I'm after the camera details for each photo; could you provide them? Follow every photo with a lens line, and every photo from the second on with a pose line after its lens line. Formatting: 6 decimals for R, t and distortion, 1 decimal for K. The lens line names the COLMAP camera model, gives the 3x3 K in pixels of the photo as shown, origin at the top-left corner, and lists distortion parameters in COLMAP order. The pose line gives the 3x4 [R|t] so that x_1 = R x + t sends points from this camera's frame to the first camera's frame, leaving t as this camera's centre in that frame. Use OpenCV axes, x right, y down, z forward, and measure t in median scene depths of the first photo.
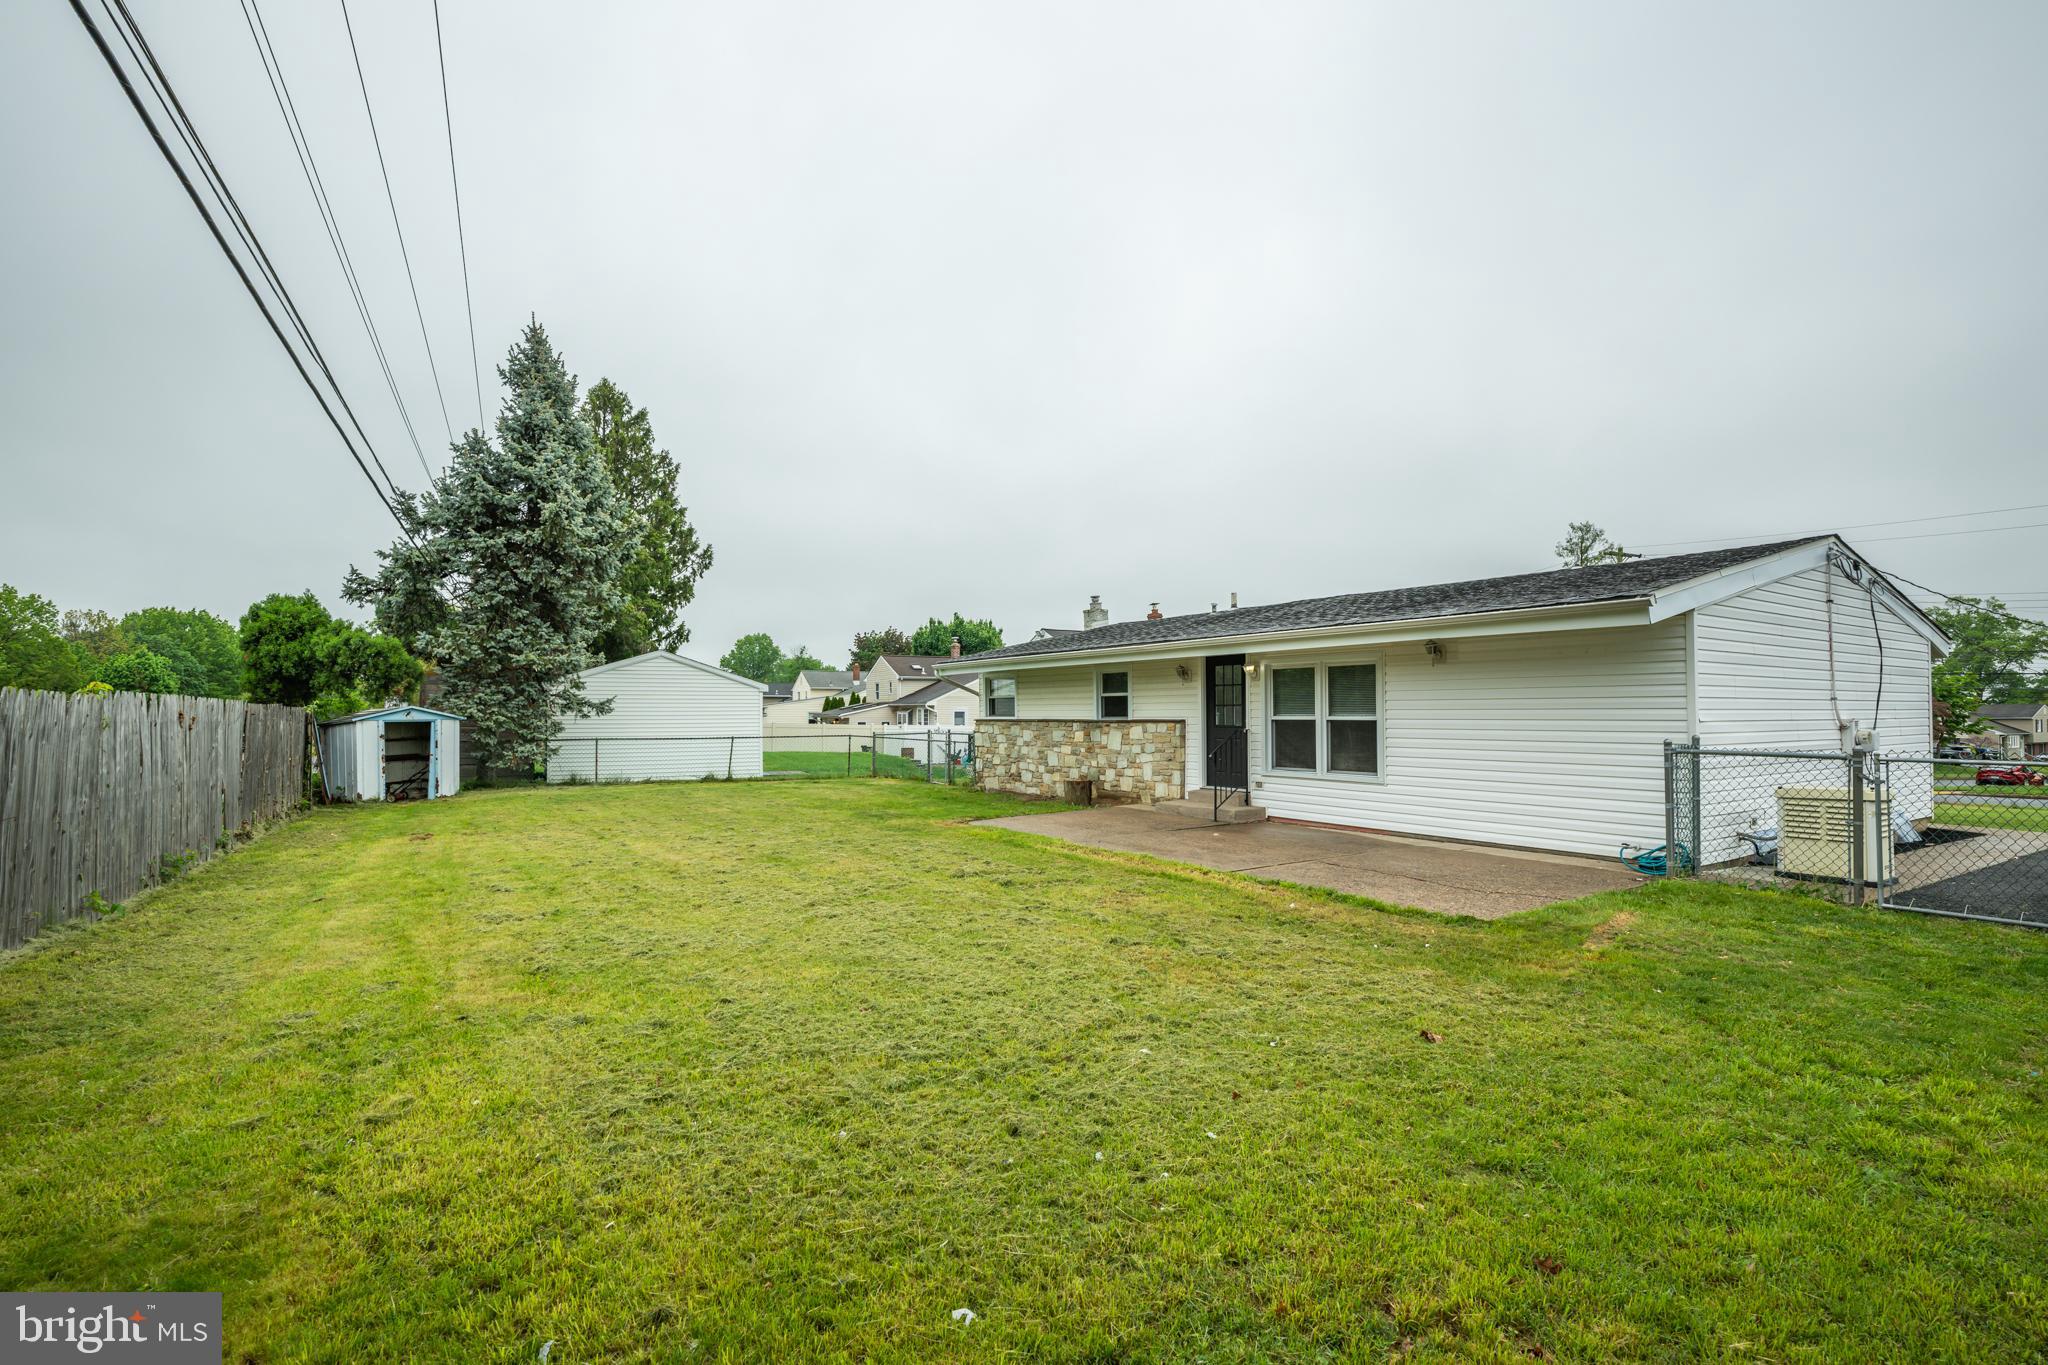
lens RADIAL K [[950.3, 0, 1021.8], [0, 950.3, 667.8], [0, 0, 1]] dist [-0.011499, -0.000112]
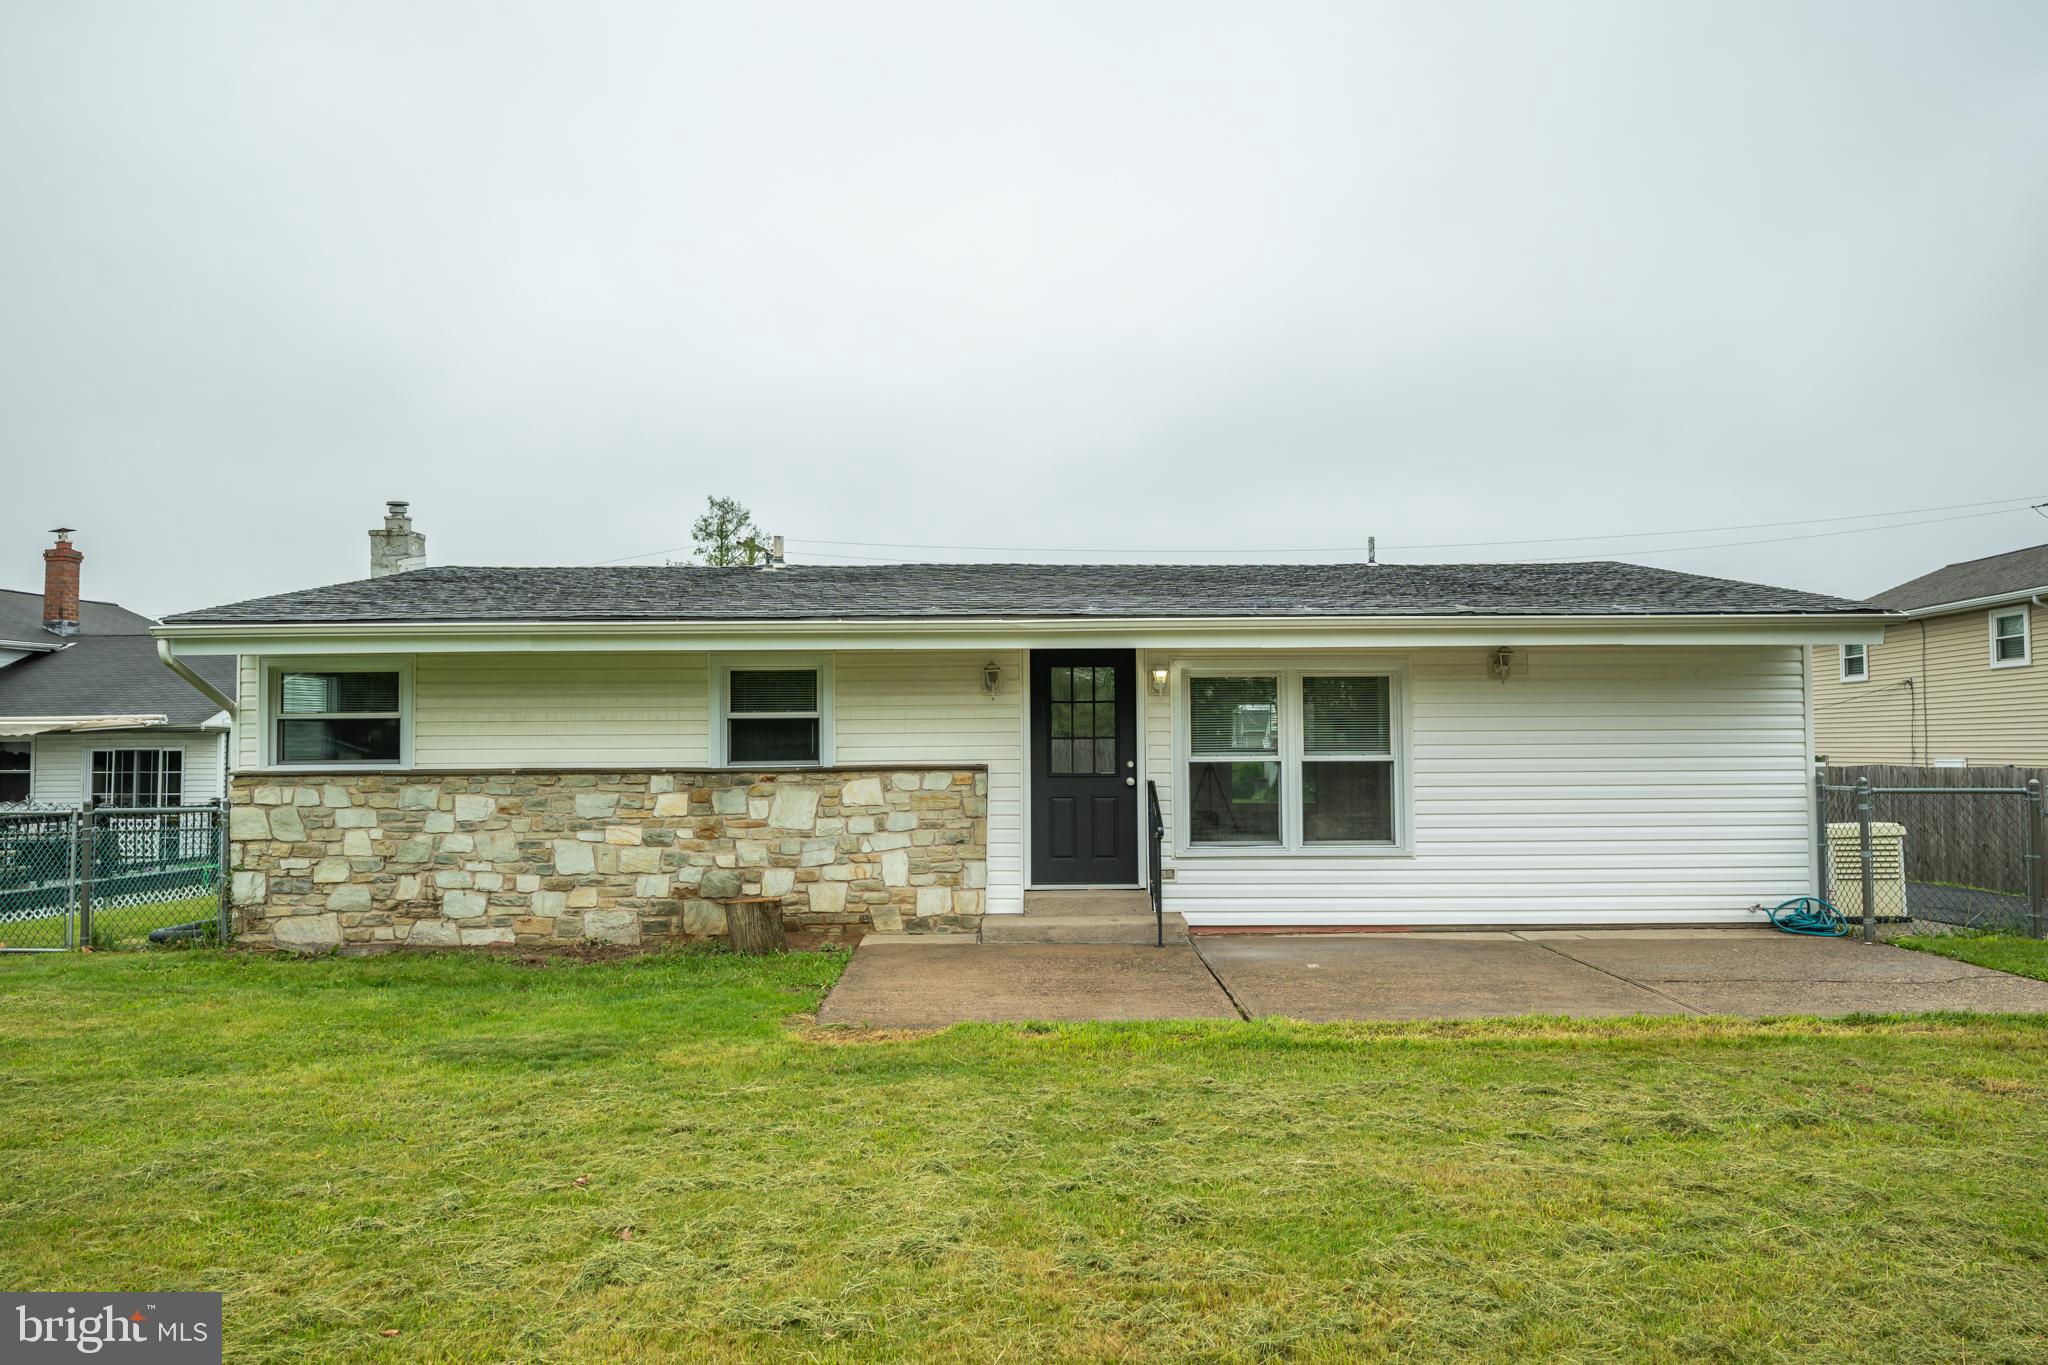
lens RADIAL K [[1396.6, 0, 1024.0], [0, 1396.6, 682.5], [0, 0, 1]] dist [-0.003736, -0.000547]
pose [[0.537141, 0.042129, 0.842440, -0.447100], [-0.034880, 0.999007, -0.027719, 0.027444], [-0.842771, -0.014495, 0.538077, 0.521510]]
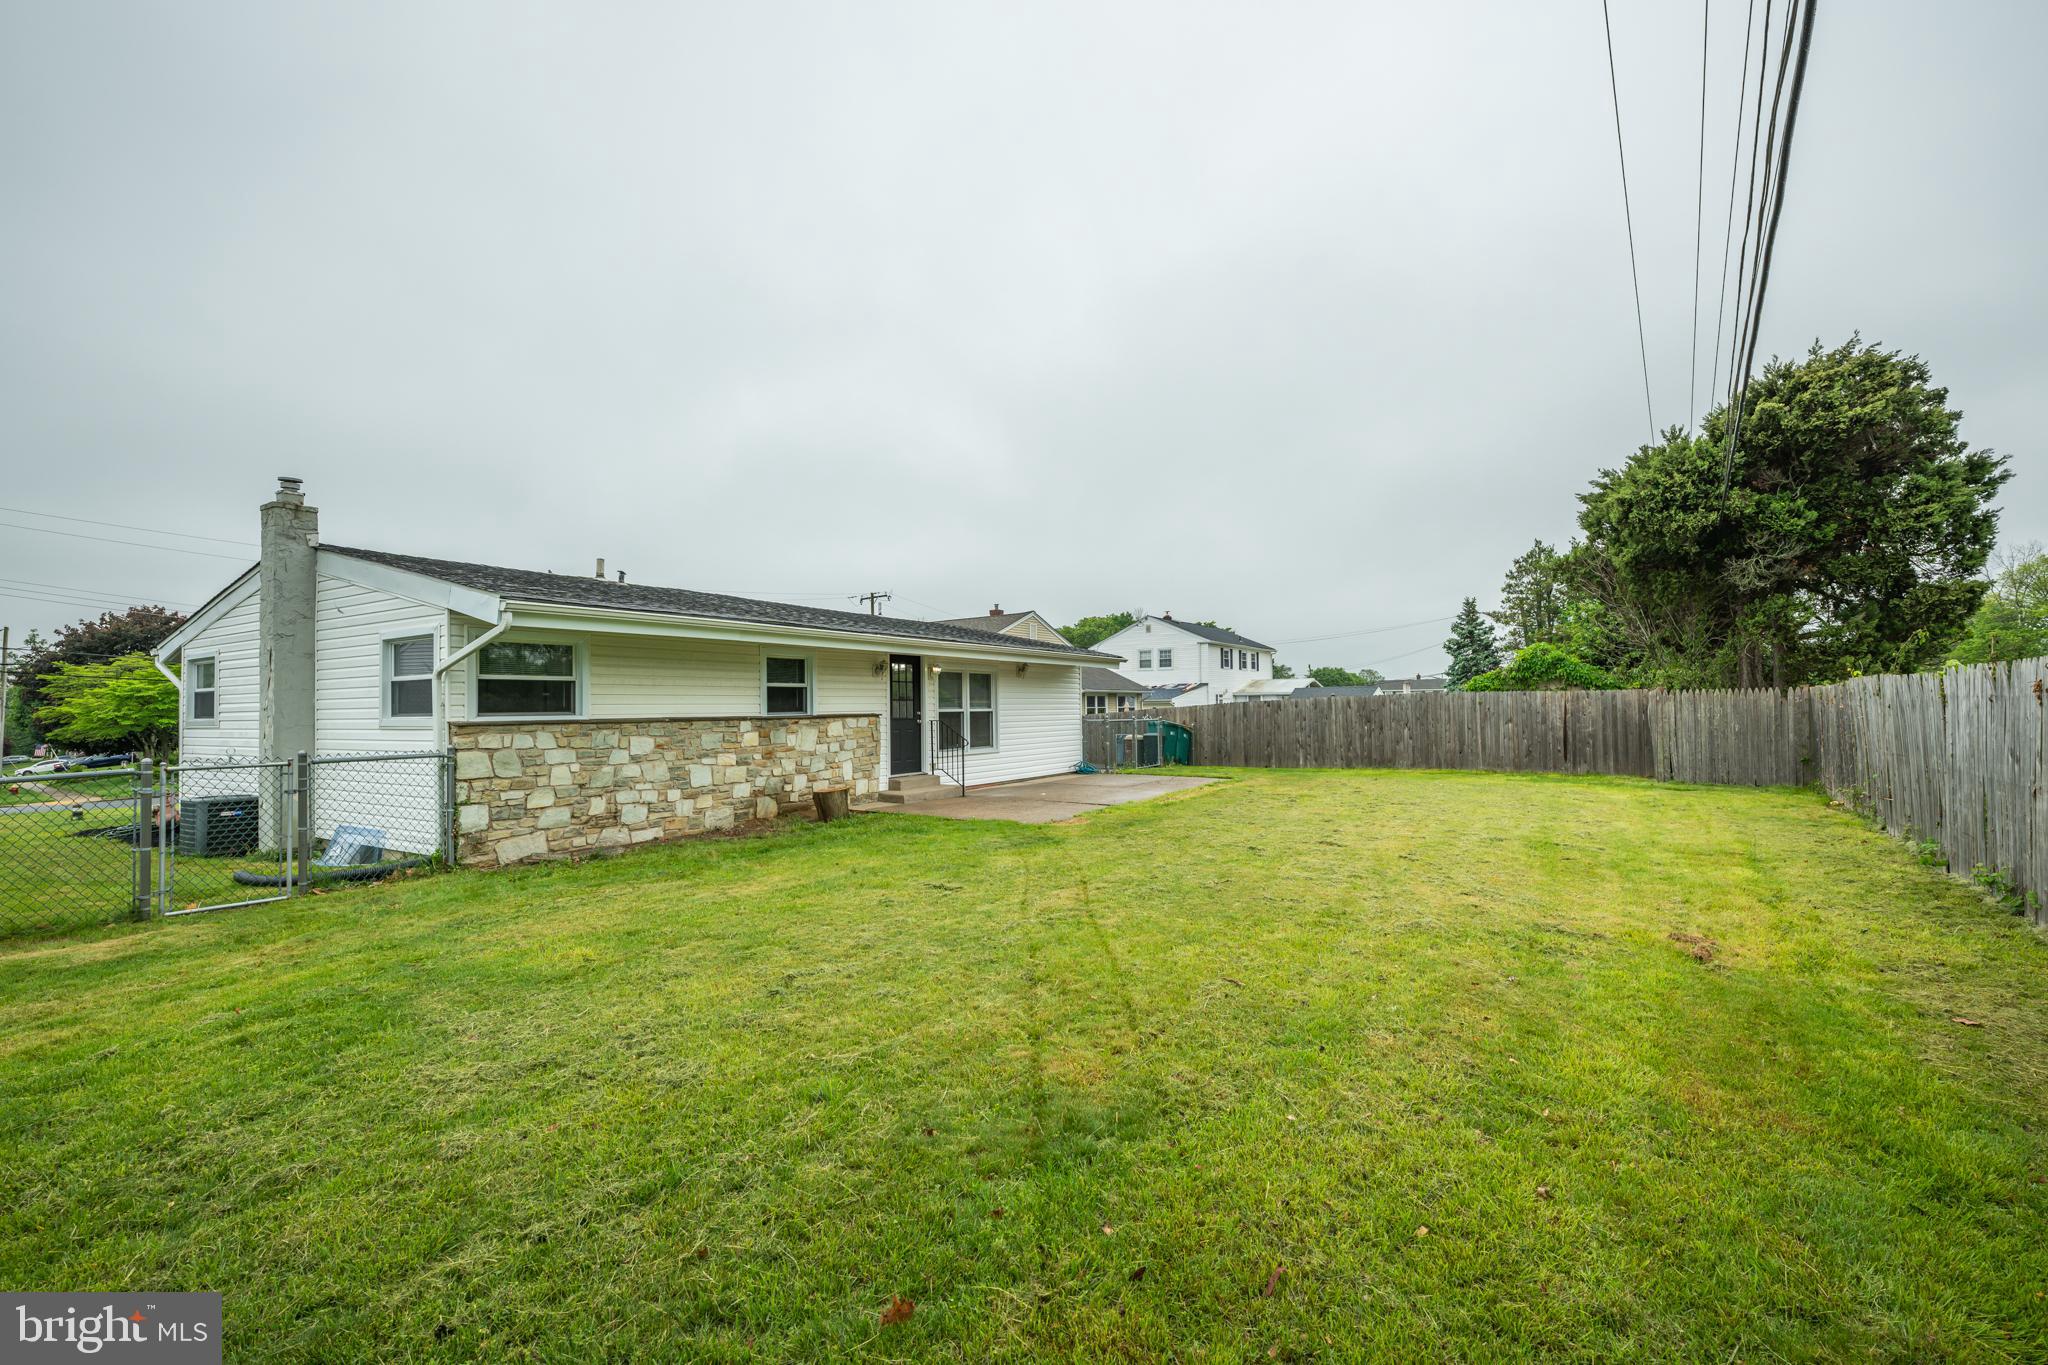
lens RADIAL K [[864.0, 0, 1024.0], [0, 864.0, 682.5], [0, 0, 1]] dist [-0.000192, -0.000034]
pose [[-0.415072, 0.025536, 0.909430, -0.681925], [-0.039594, 0.998152, -0.046098, 0.053890], [-0.908926, -0.055142, -0.413294, 1.153151]]
